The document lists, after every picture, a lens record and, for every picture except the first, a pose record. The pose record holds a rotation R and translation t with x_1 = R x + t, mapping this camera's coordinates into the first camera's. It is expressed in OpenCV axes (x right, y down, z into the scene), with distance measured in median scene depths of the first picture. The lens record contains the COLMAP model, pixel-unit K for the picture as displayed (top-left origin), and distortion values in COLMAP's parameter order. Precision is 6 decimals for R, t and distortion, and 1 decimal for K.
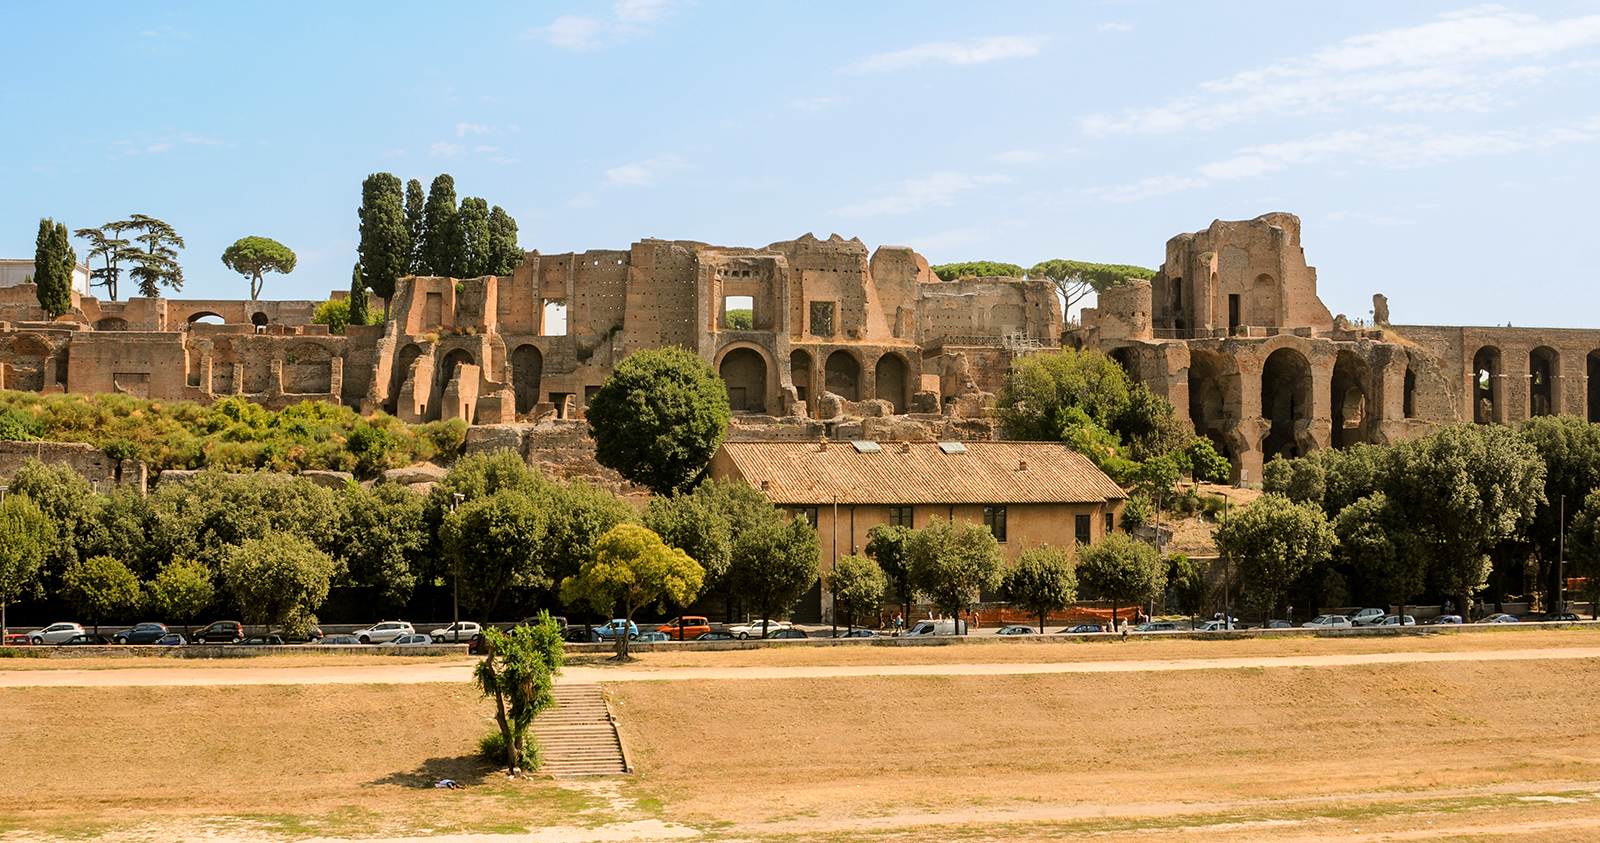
lens RADIAL K [[652.1, 0, 800.0], [0, 652.1, 422.9], [0, 0, 1]] dist [-0.014296, 0.000013]
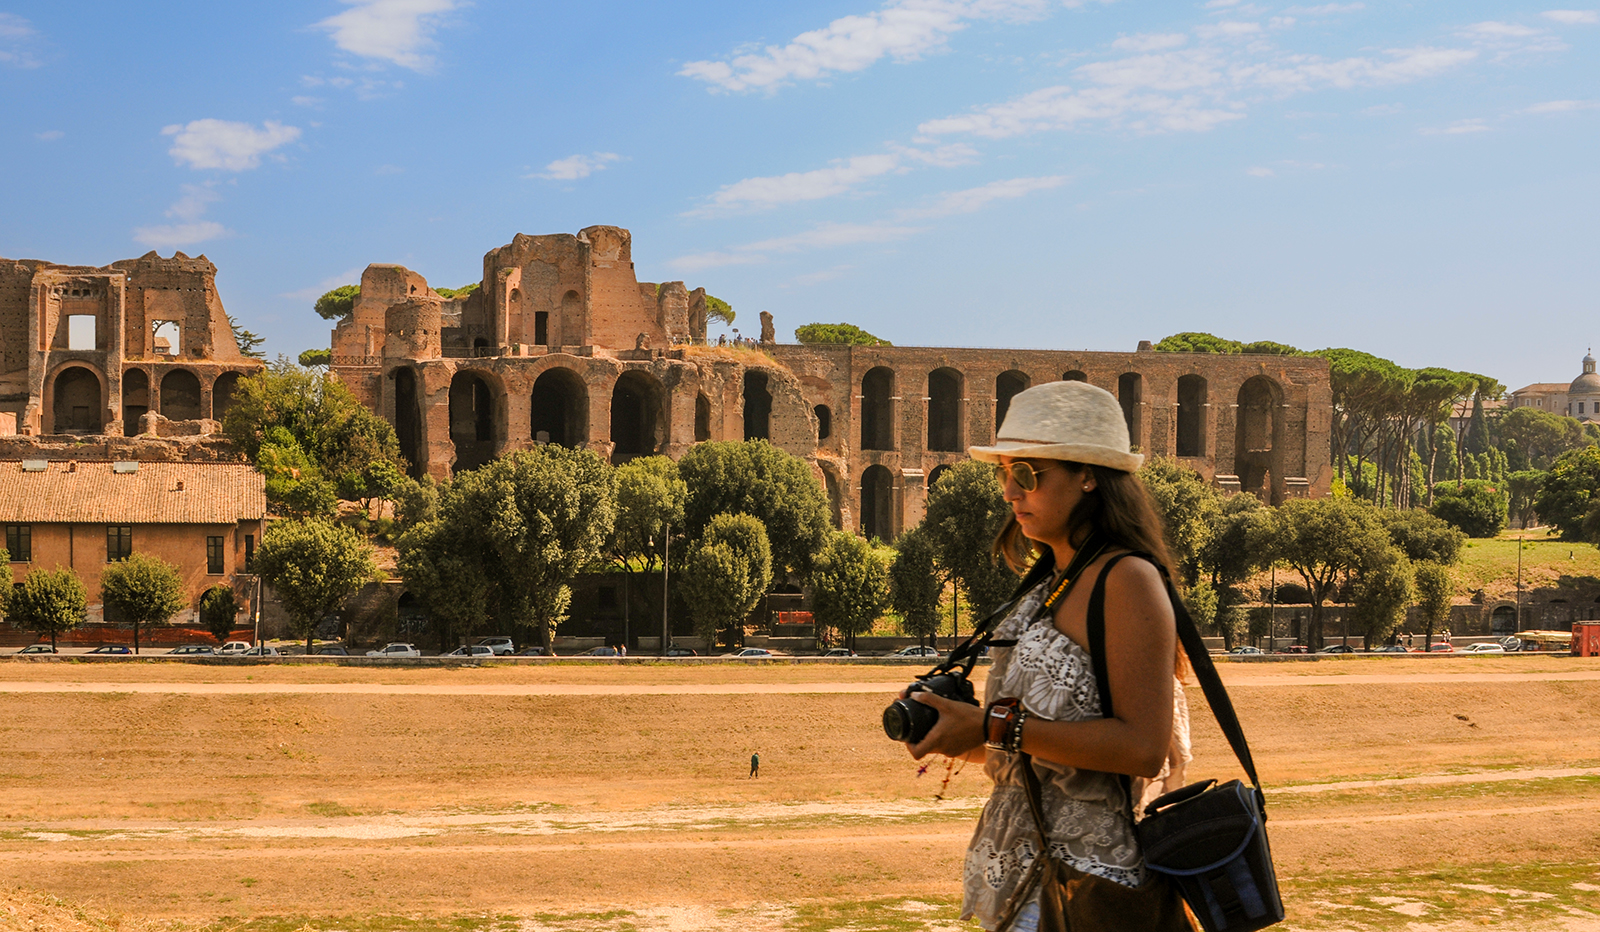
lens RADIAL K [[639.9, 0, 800.0], [0, 639.9, 464.2], [0, 0, 1]] dist [-0.018150, 0.000375]
pose [[0.999864, 0.008861, -0.013937, 1.079029], [-0.008446, 0.999527, 0.029555, -0.002779], [0.014192, -0.029433, 0.999466, 0.049259]]
